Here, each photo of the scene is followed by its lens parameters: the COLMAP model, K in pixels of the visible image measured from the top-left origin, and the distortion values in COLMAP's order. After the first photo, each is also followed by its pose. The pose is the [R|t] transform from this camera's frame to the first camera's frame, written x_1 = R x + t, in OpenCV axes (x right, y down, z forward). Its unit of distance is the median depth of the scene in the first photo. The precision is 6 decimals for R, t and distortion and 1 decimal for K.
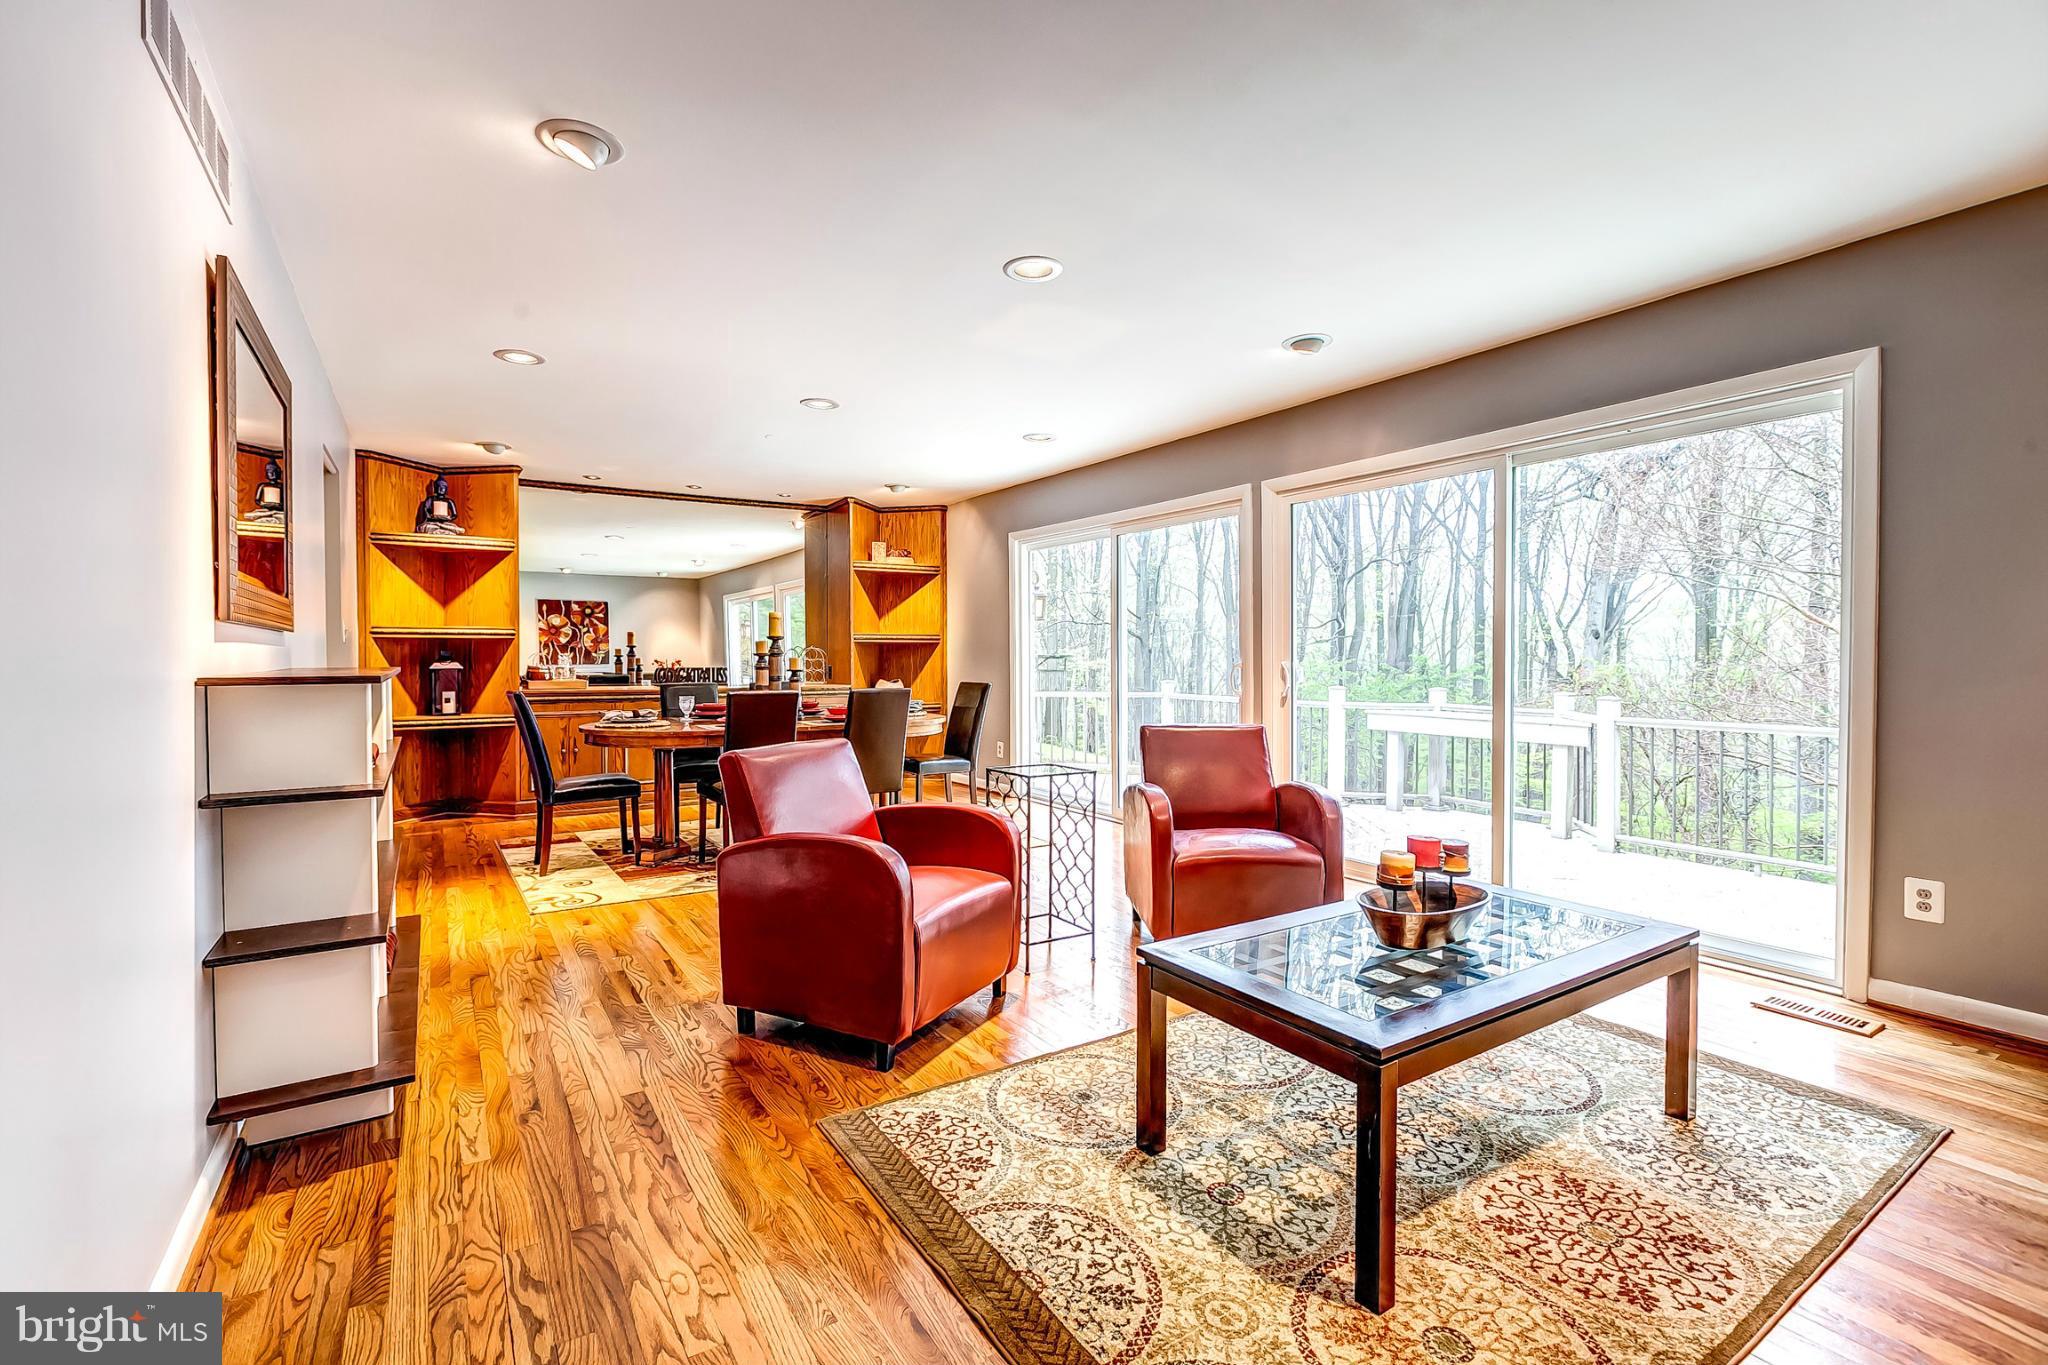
lens RADIAL K [[890.5, 0, 993.6], [0, 890.5, 705.4], [0, 0, 1]] dist [0.001424, 0.000345]
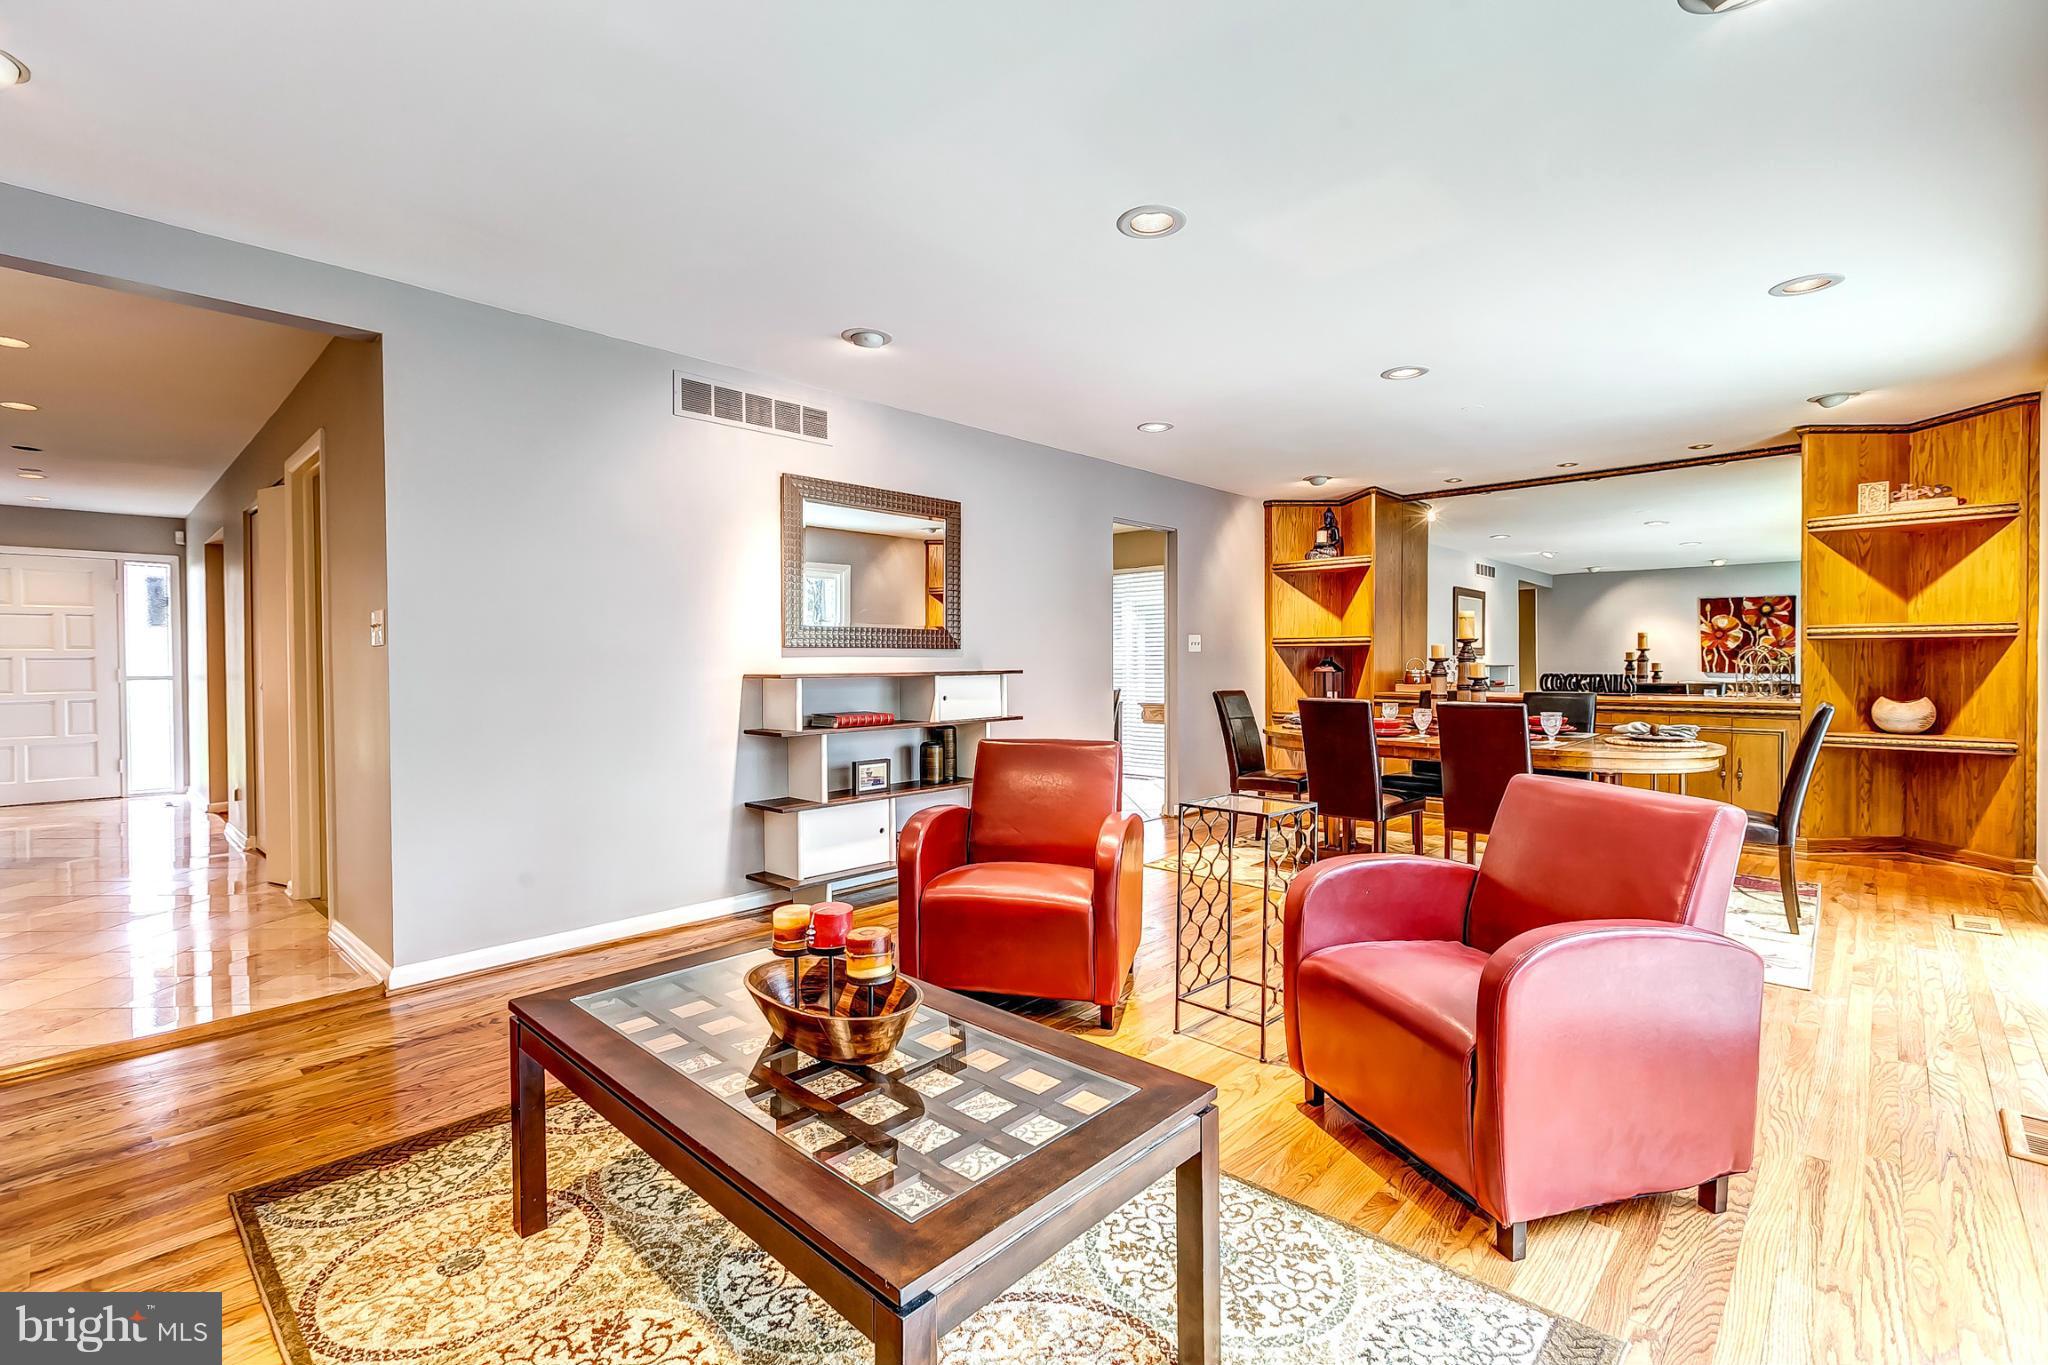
lens RADIAL K [[896.1, 0, 1017.7], [0, 896.1, 661.7], [0, 0, 1]] dist [-0.004068, -0.000474]
pose [[0.260317, -0.004202, -0.965514, 0.338447], [-0.052877, 0.998428, -0.018602, -0.010400], [0.964074, 0.055896, 0.259686, 0.254569]]
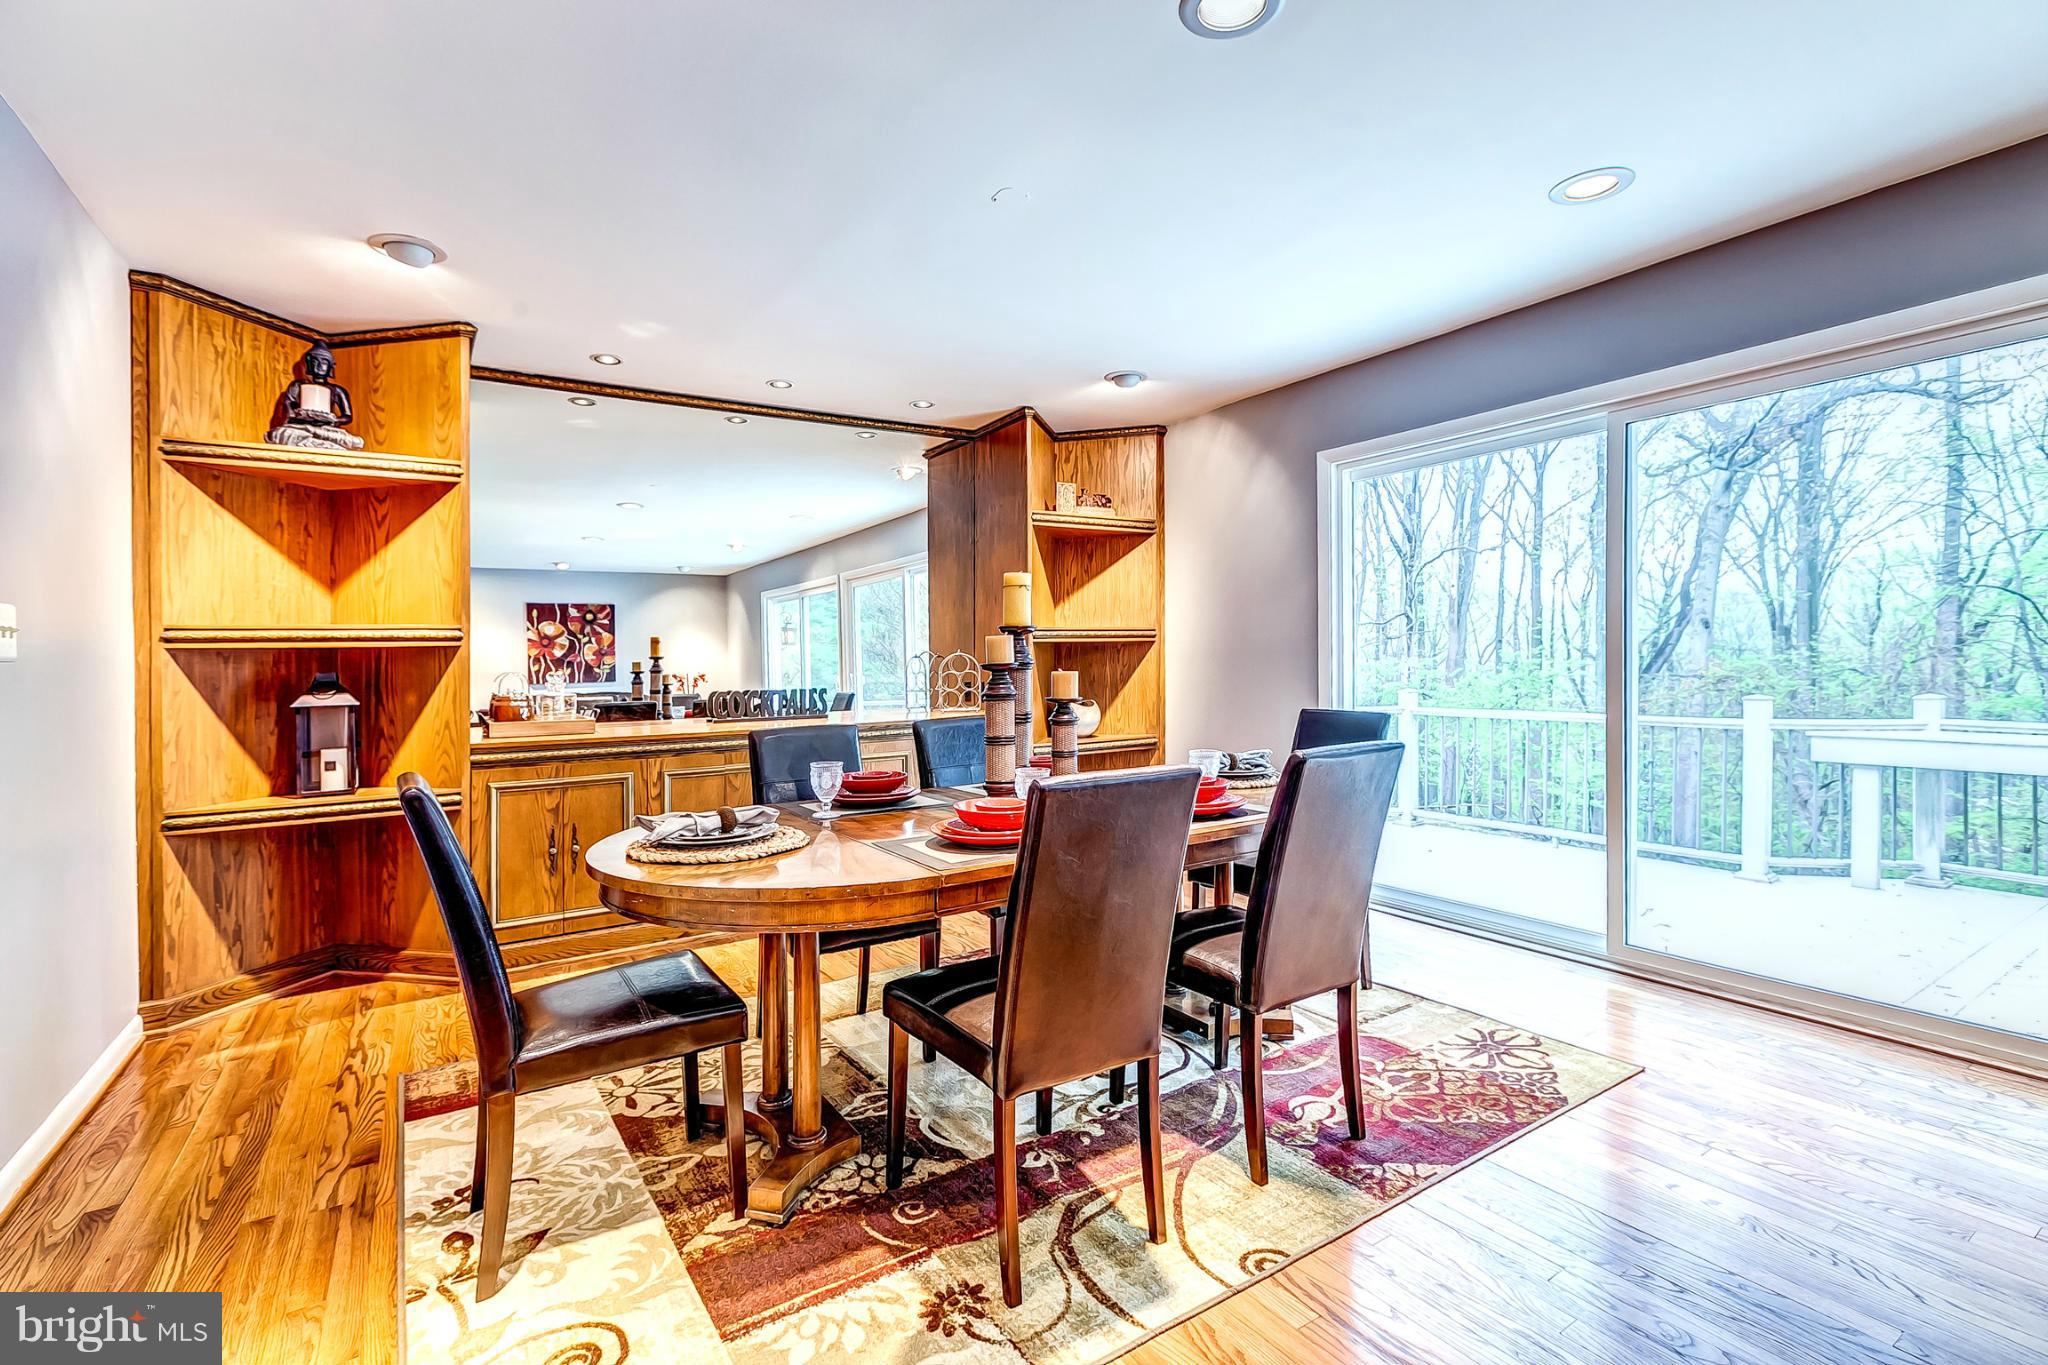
lens RADIAL K [[896.1, 0, 1017.7], [0, 896.1, 661.7], [0, 0, 1]] dist [-0.004068, -0.000474]
pose [[0.999491, -0.022010, 0.023101, -0.183608], [0.023252, 0.998218, -0.054948, -0.024163], [-0.021850, 0.055457, 0.998222, 0.388546]]
